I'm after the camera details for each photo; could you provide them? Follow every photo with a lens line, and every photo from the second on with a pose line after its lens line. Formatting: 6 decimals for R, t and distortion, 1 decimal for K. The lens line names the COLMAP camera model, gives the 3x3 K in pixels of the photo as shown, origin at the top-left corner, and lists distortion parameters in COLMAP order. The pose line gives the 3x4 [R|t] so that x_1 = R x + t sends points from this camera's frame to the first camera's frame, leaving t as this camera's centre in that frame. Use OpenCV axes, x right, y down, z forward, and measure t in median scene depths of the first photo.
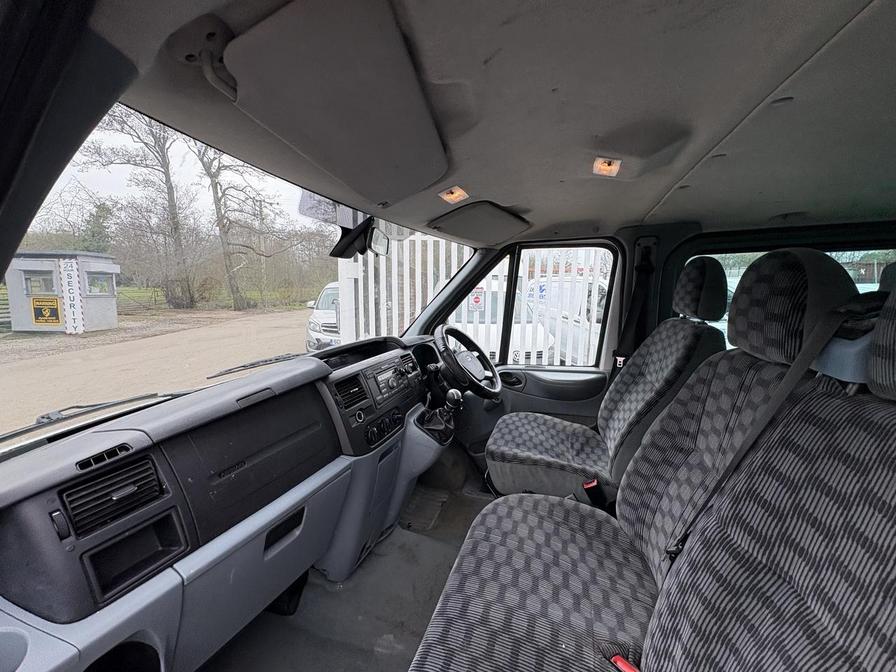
lens RADIAL K [[356.7, 0, 448.5], [0, 356.7, 335.2], [0, 0, 1]] dist [-0.003231, 0.001929]
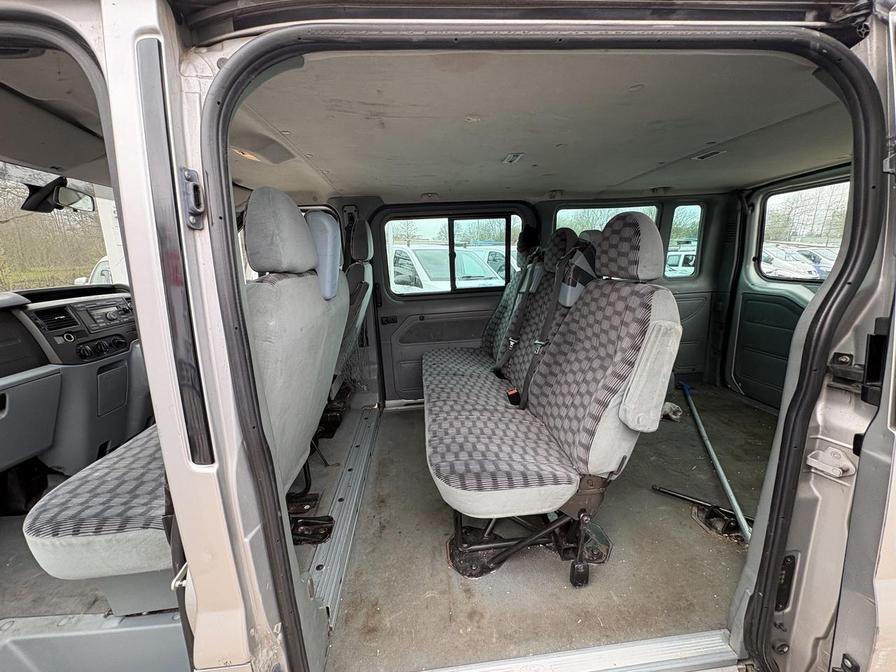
lens RADIAL K [[356.7, 0, 448.5], [0, 356.7, 335.2], [0, 0, 1]] dist [-0.003231, 0.001929]
pose [[0.917129, -0.099343, 0.386012, 0.416438], [0.070520, 0.993607, 0.088164, 0.166276], [-0.392302, -0.053637, 0.918271, -0.581286]]
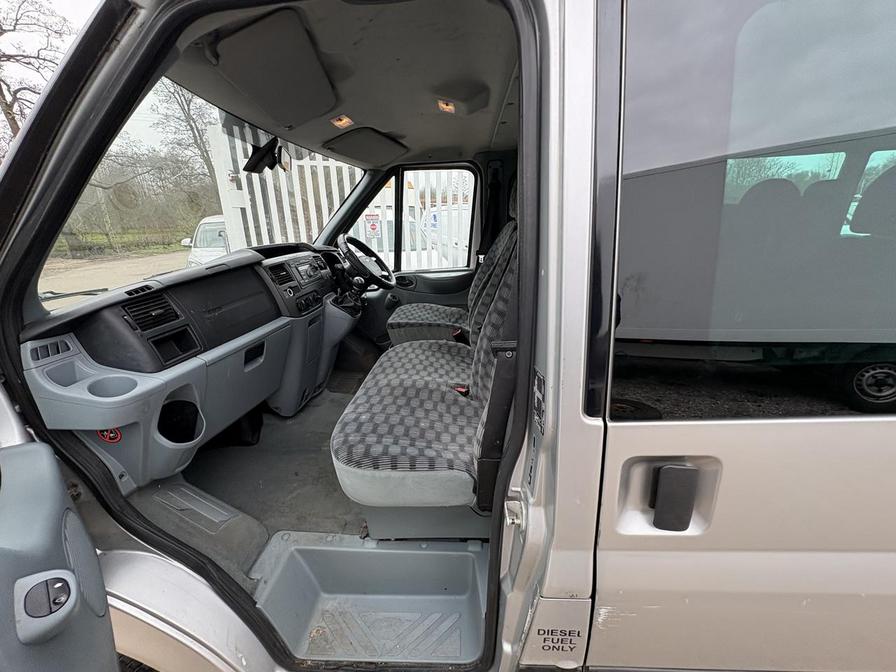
lens RADIAL K [[356.7, 0, 448.5], [0, 356.7, 335.2], [0, 0, 1]] dist [-0.003231, 0.001929]
pose [[0.962577, -0.104108, 0.250212, -0.016368], [0.059472, 0.981911, 0.179763, 0.146883], [-0.264401, -0.158155, 0.951357, -0.419565]]
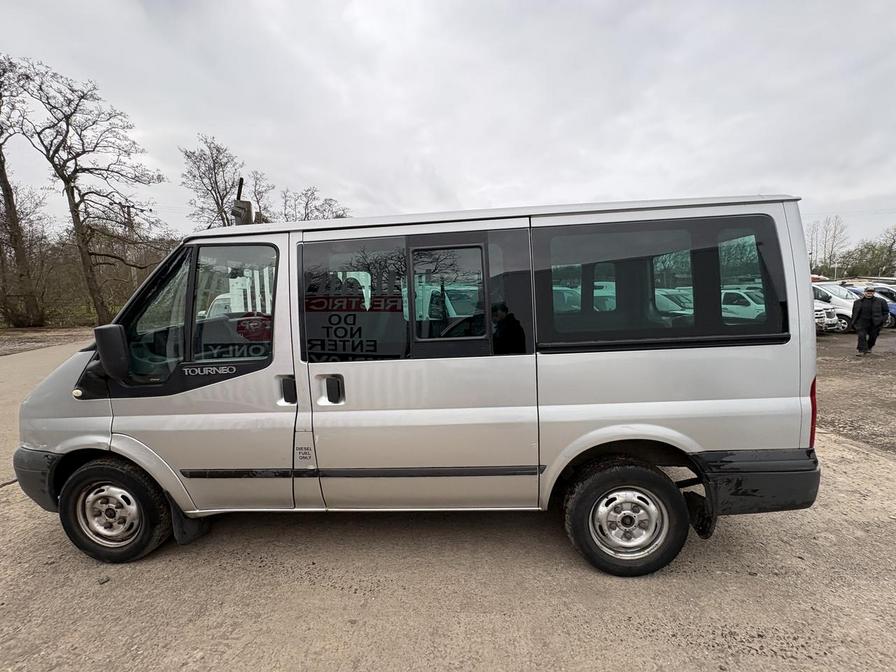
lens RADIAL K [[354.4, 0, 445.6], [0, 354.4, 336.9], [0, 0, 1]] dist [-0.000031, 0.000092]
pose [[0.968256, -0.043990, 0.246060, 0.509367], [0.049930, 0.998591, -0.017949, 0.306260], [-0.244924, 0.029665, 0.969088, -1.716083]]
